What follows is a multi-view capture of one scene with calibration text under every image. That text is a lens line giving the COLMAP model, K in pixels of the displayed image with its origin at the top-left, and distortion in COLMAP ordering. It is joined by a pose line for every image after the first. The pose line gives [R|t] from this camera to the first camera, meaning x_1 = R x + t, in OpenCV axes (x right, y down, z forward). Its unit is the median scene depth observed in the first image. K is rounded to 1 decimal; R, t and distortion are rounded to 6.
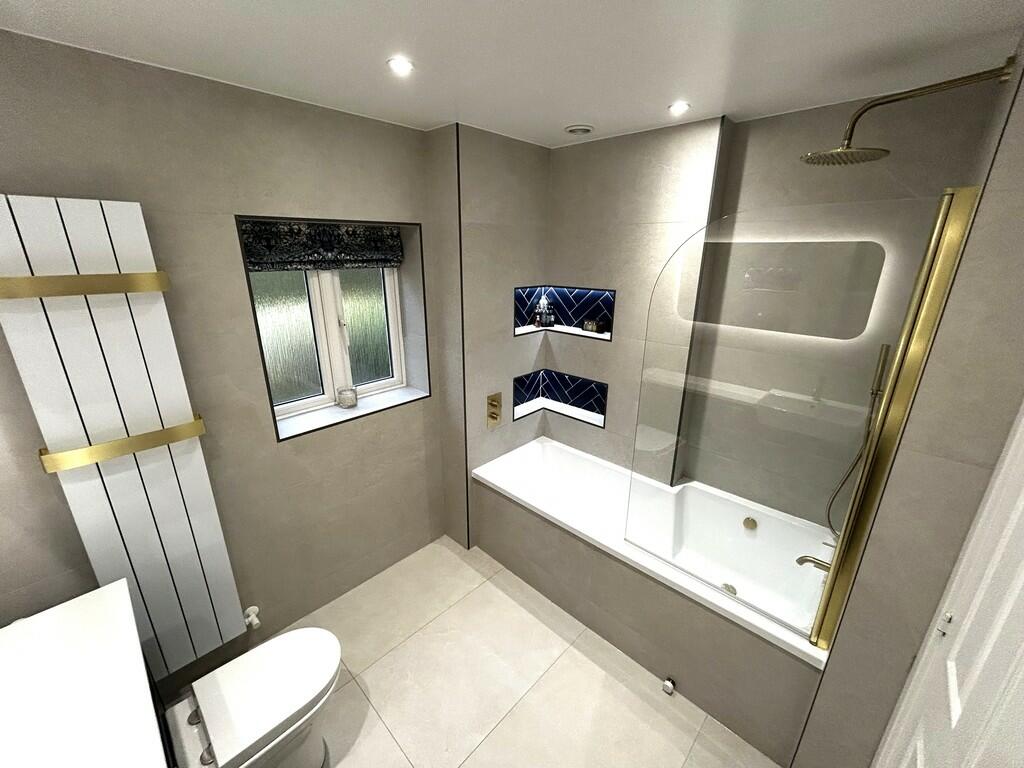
lens RADIAL K [[410.8, 0, 509.0], [0, 410.8, 383.4], [0, 0, 1]] dist [-0.002164, -0.000330]
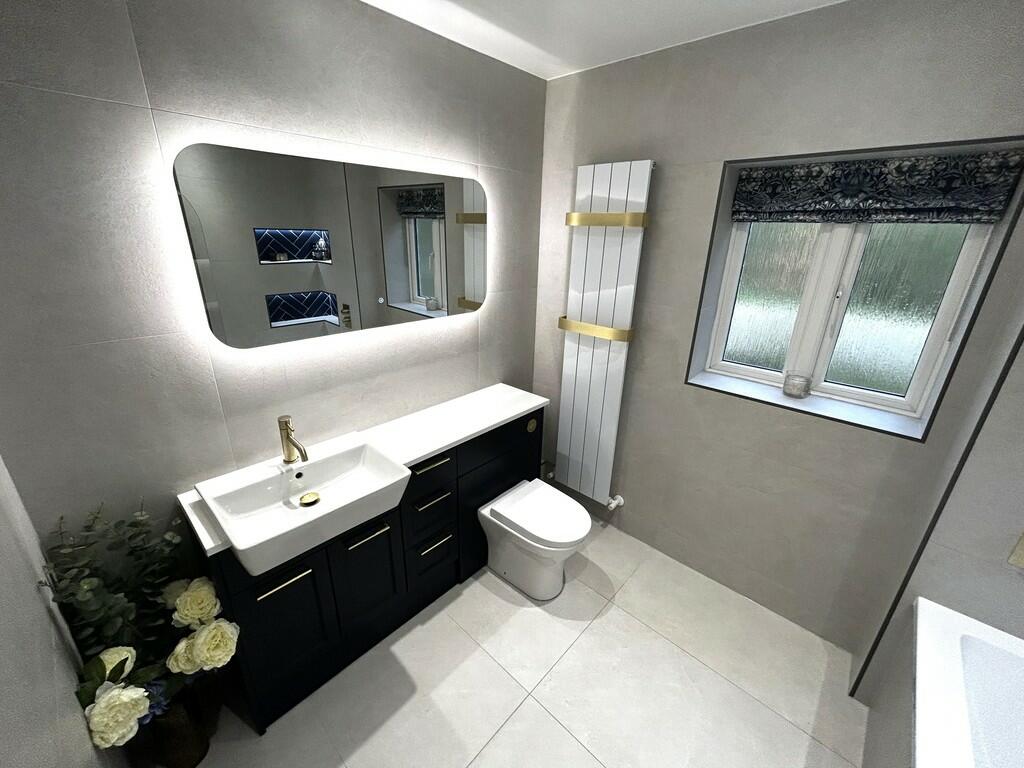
lens RADIAL K [[410.8, 0, 509.3], [0, 410.8, 383.6], [0, 0, 1]] dist [-0.002164, -0.000330]
pose [[0.017373, 0.347313, -0.937588, 0.406365], [-0.331570, 0.886668, 0.322306, -0.046888], [0.943271, 0.305276, 0.130563, 0.406927]]
